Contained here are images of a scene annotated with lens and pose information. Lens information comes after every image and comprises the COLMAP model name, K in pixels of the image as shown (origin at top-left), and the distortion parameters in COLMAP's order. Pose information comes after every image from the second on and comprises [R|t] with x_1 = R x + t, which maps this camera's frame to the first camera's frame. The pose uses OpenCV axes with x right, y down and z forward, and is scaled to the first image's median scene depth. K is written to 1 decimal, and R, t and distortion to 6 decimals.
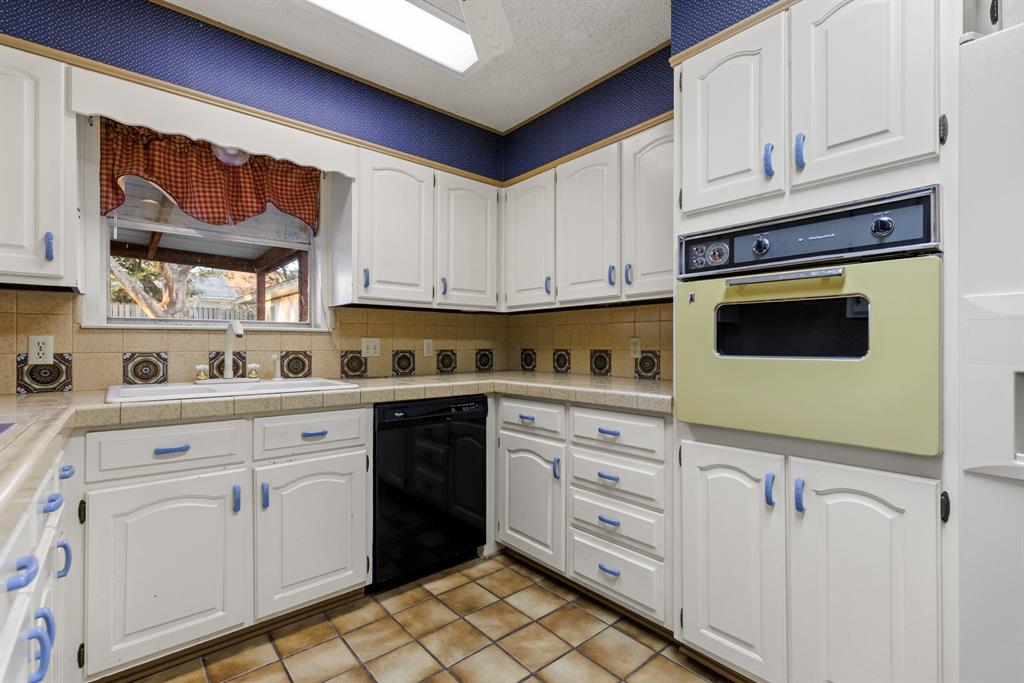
lens RADIAL K [[459.8, 0, 509.5], [0, 459.8, 345.7], [0, 0, 1]] dist [-0.000453, -0.000562]
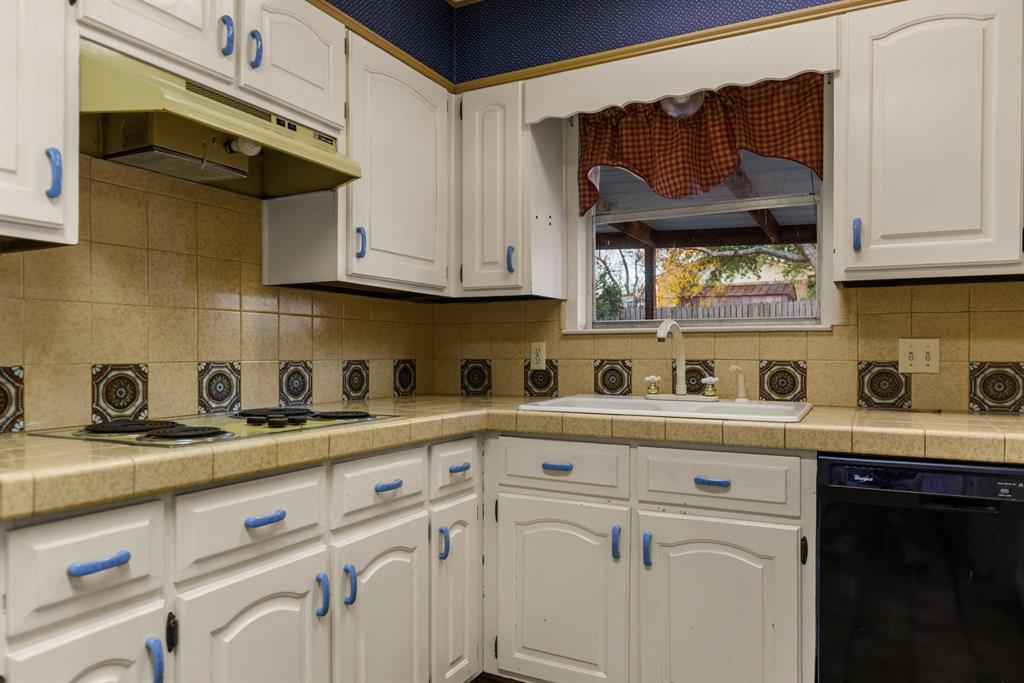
lens RADIAL K [[692.8, 0, 503.9], [0, 692.8, 354.5], [0, 0, 1]] dist [0.000758, 0.000540]
pose [[0.363899, 0.004778, -0.931426, 0.385647], [-0.001571, 0.999989, 0.004516, -0.001444], [0.931437, -0.000181, 0.363903, 0.312424]]
